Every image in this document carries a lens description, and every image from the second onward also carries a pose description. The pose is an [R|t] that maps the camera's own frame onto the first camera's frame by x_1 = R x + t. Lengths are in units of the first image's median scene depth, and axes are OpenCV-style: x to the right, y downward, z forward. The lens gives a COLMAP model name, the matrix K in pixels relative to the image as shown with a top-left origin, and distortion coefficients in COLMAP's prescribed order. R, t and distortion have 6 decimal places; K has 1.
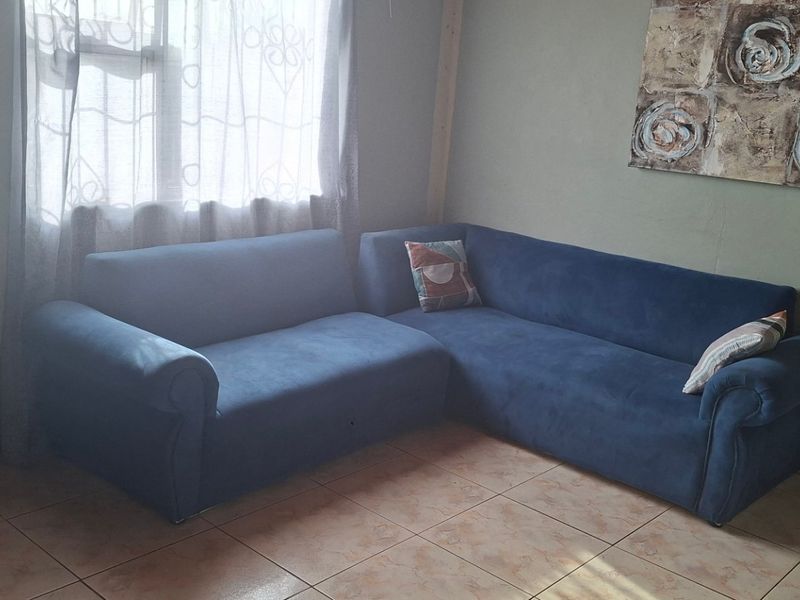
lens RADIAL K [[886.1, 0, 398.0], [0, 886.1, 298.0], [0, 0, 1]] dist [0.027185, 0.000000]
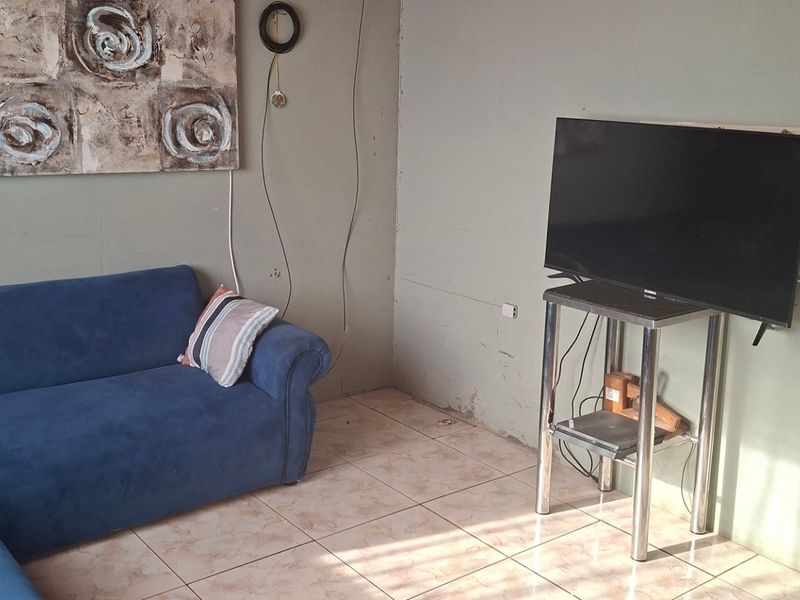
lens RADIAL K [[886.1, 0, 398.9], [0, 886.1, 300.5], [0, 0, 1]] dist [0.027185, 0.000000]
pose [[0.141830, -0.294988, 0.944916, -0.522985], [0.214110, 0.941111, 0.261662, -0.190456], [-0.966458, 0.165205, 0.196638, 0.545186]]
